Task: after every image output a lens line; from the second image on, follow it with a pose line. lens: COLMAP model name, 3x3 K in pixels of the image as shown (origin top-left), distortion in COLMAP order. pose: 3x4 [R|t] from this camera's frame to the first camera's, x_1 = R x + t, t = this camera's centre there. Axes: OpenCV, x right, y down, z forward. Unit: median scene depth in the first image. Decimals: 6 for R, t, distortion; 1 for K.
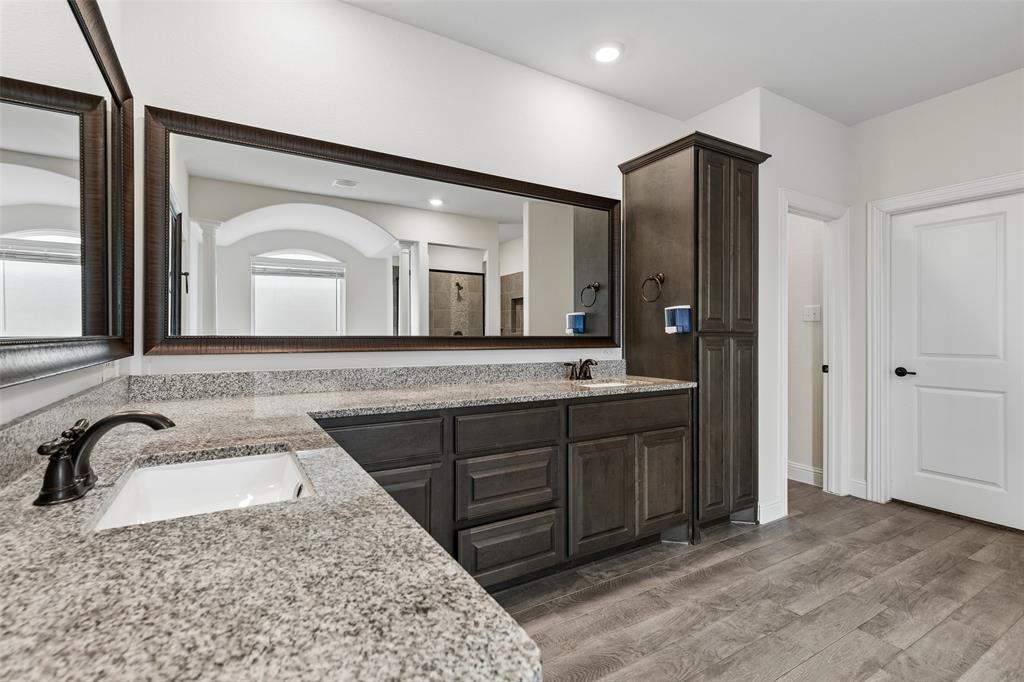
lens RADIAL K [[463.4, 0, 516.5], [0, 463.4, 335.3], [0, 0, 1]] dist [0.009278, -0.002150]
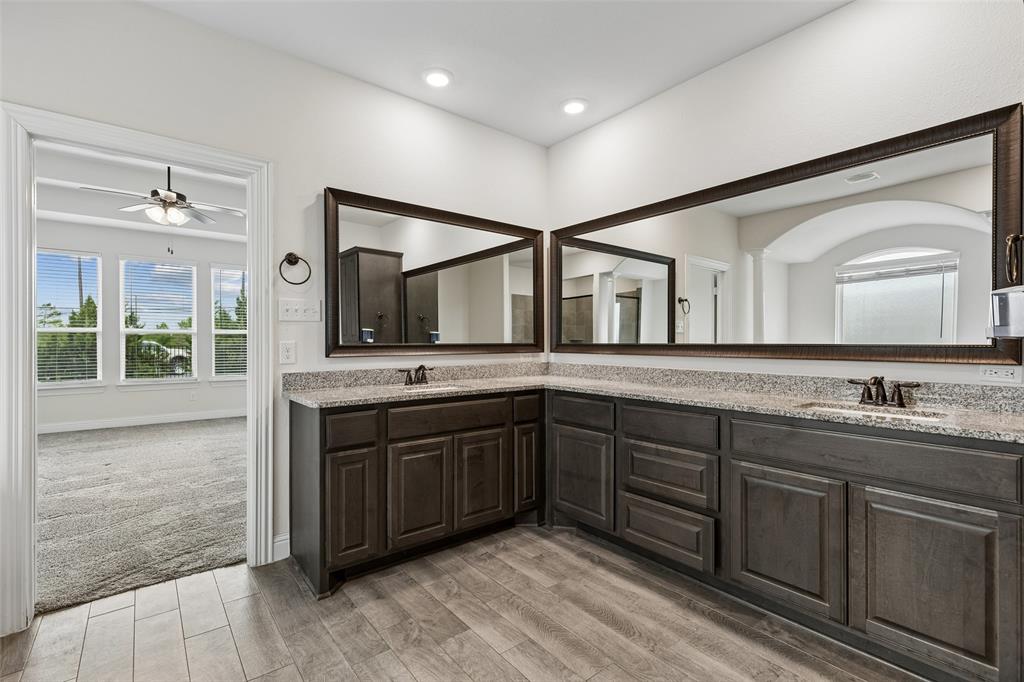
lens RADIAL K [[463.4, 0, 509.2], [0, 463.4, 344.7], [0, 0, 1]] dist [0.009278, -0.002150]
pose [[0.141387, 0.005207, -0.989941, 0.928510], [-0.002801, 0.999984, 0.004860, -0.000455], [0.989950, 0.002086, 0.141399, 0.399773]]
